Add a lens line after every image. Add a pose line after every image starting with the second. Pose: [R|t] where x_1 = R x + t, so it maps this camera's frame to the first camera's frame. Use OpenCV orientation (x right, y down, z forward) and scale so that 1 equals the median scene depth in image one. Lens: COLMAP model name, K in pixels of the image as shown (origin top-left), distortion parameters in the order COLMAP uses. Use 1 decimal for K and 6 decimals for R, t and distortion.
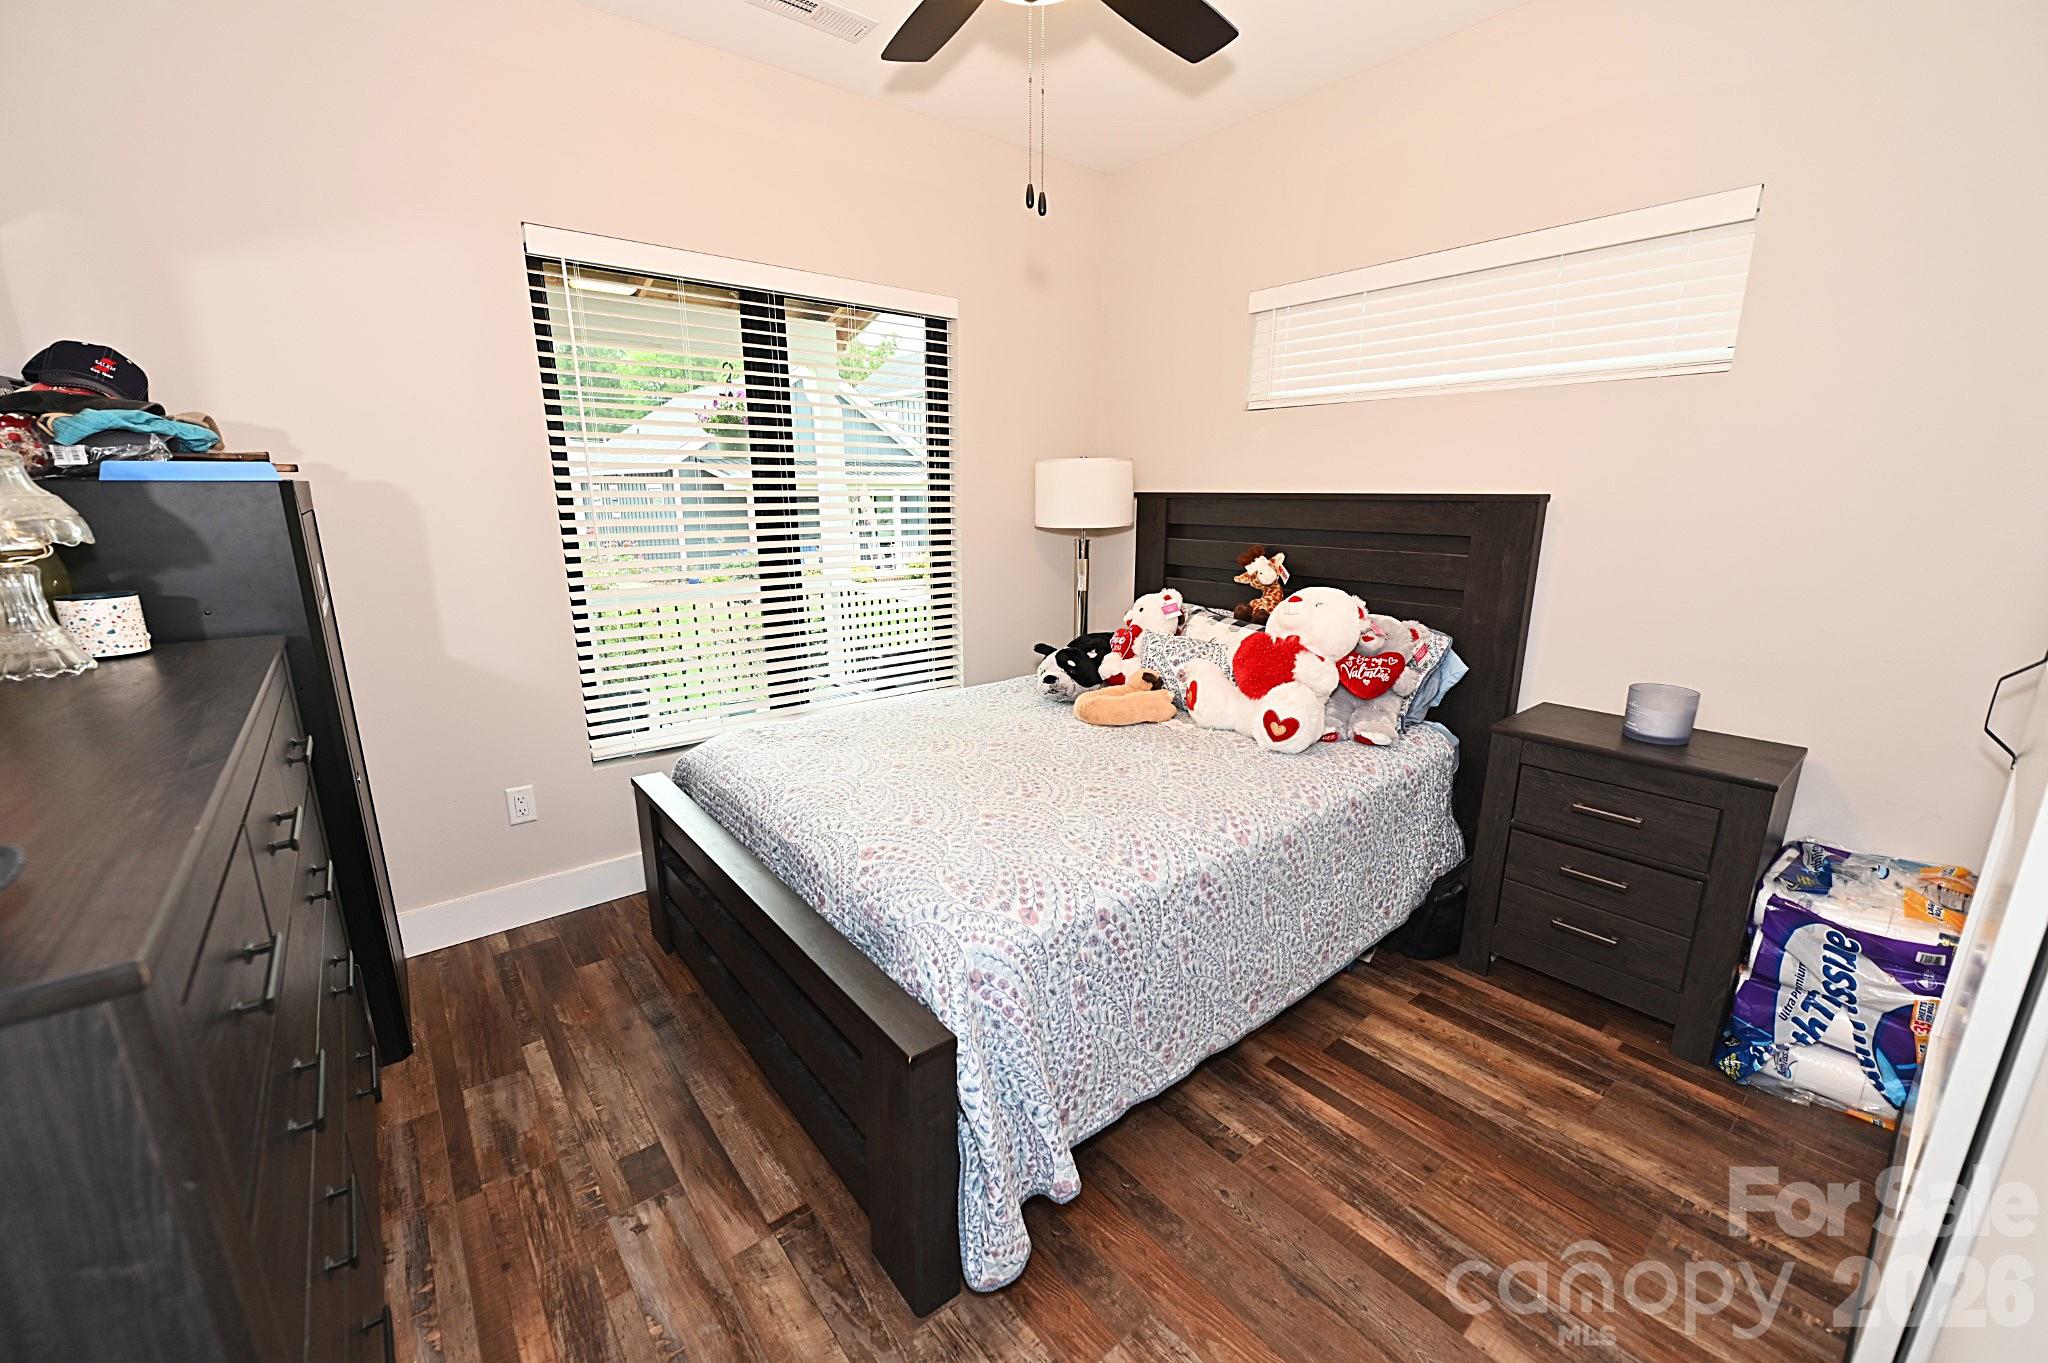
lens RADIAL K [[807.5, 0, 1017.7], [0, 807.5, 685.4], [0, 0, 1]] dist [-0.009678, -0.000434]
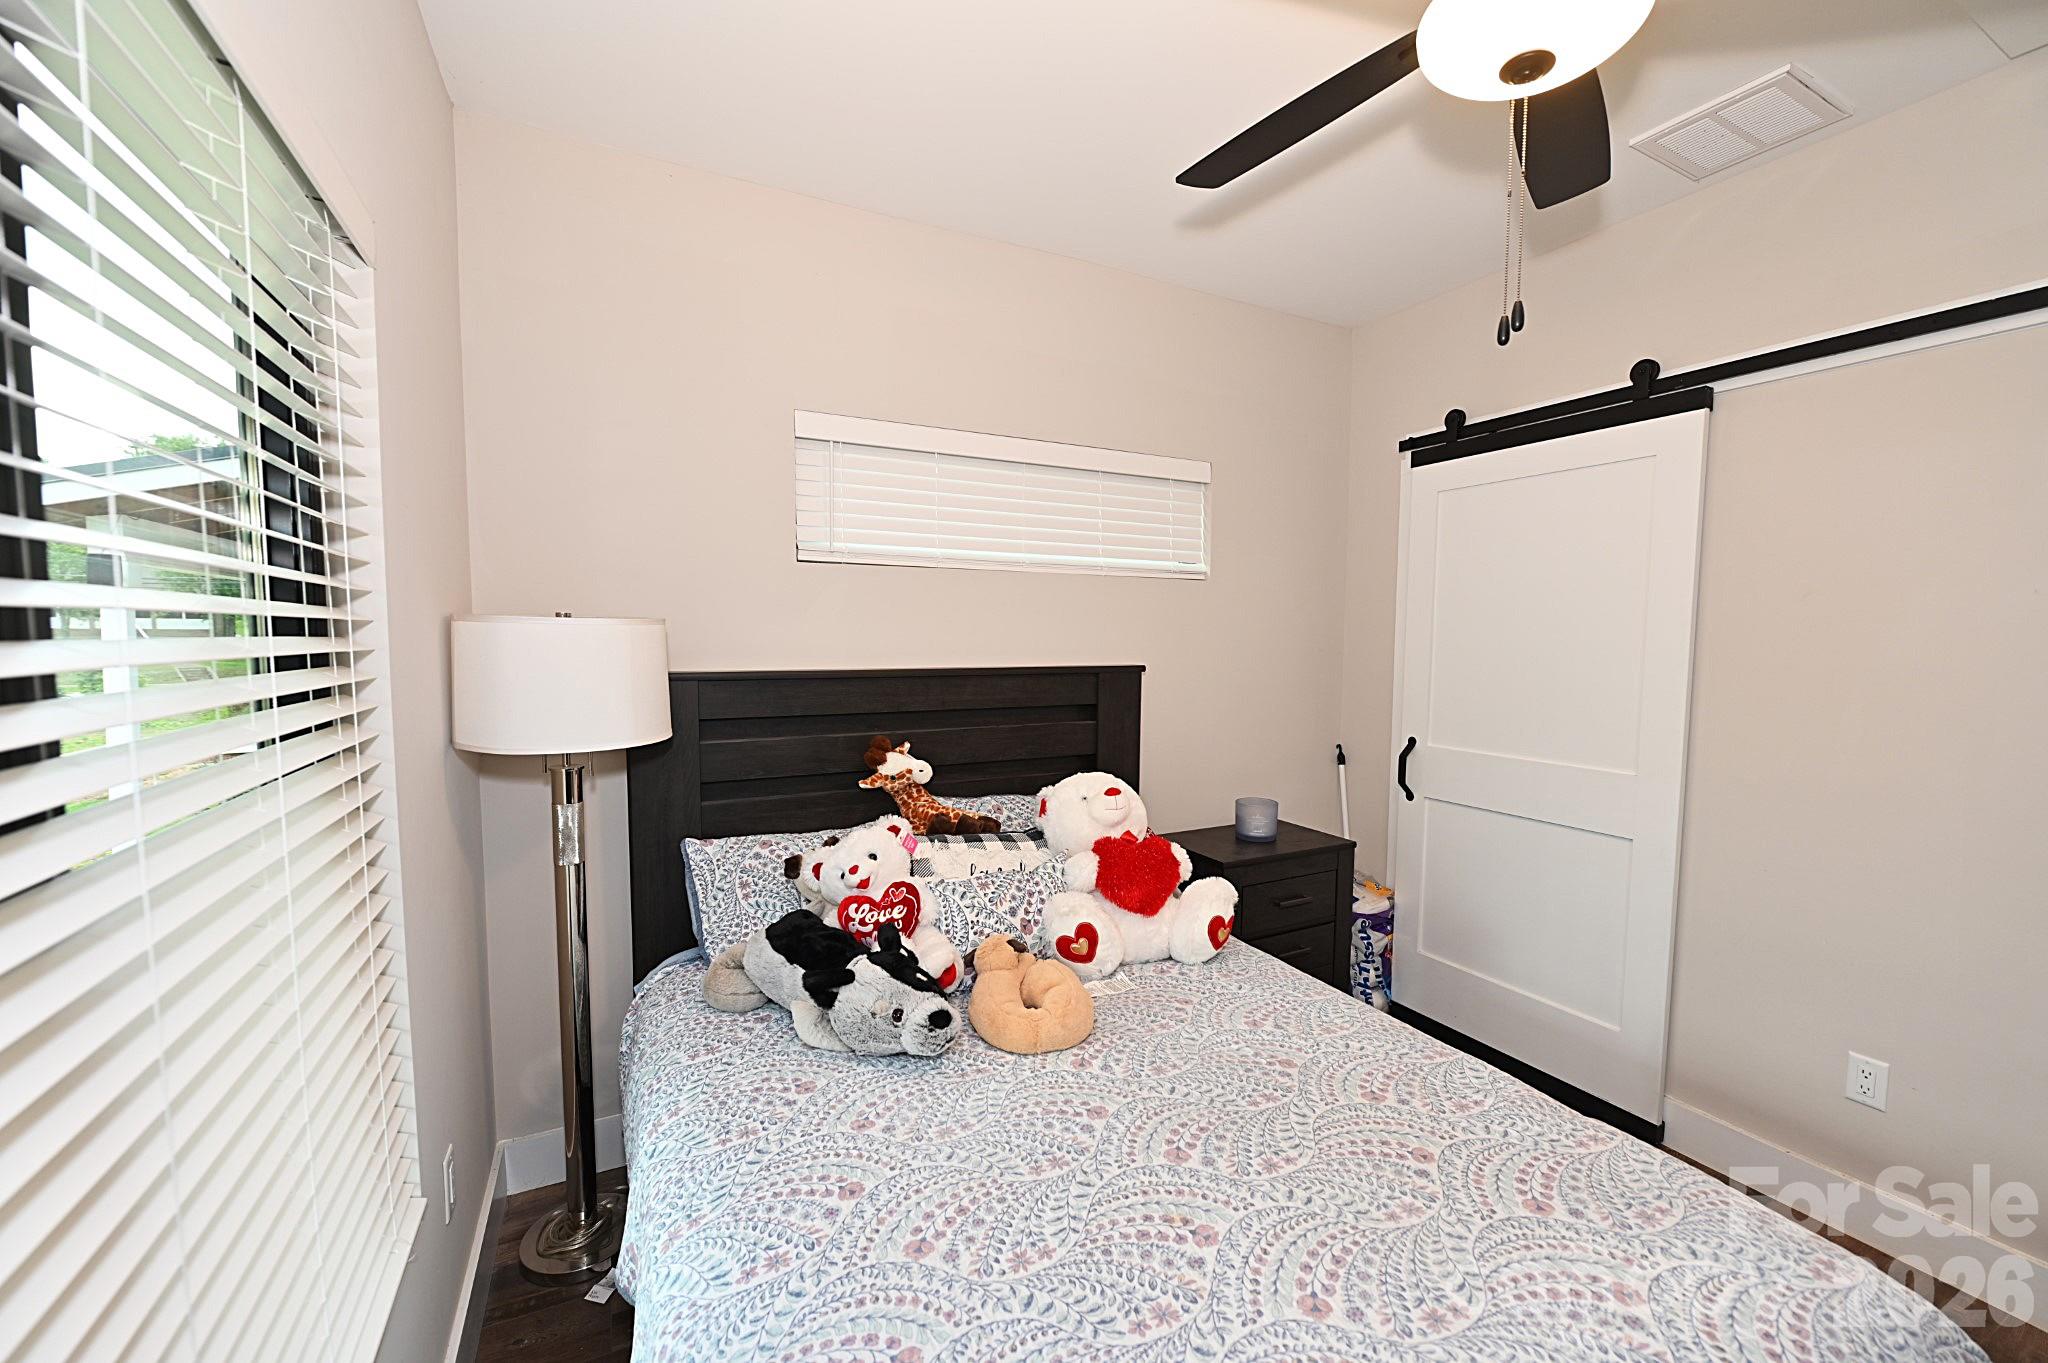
lens RADIAL K [[807.5, 0, 1025.8], [0, 807.5, 686.5], [0, 0, 1]] dist [-0.009678, -0.000434]
pose [[0.201849, -0.052962, 0.977984, -0.510800], [0.231201, 0.972893, 0.004968, -0.234184], [-0.951737, 0.225108, 0.208622, 0.855364]]
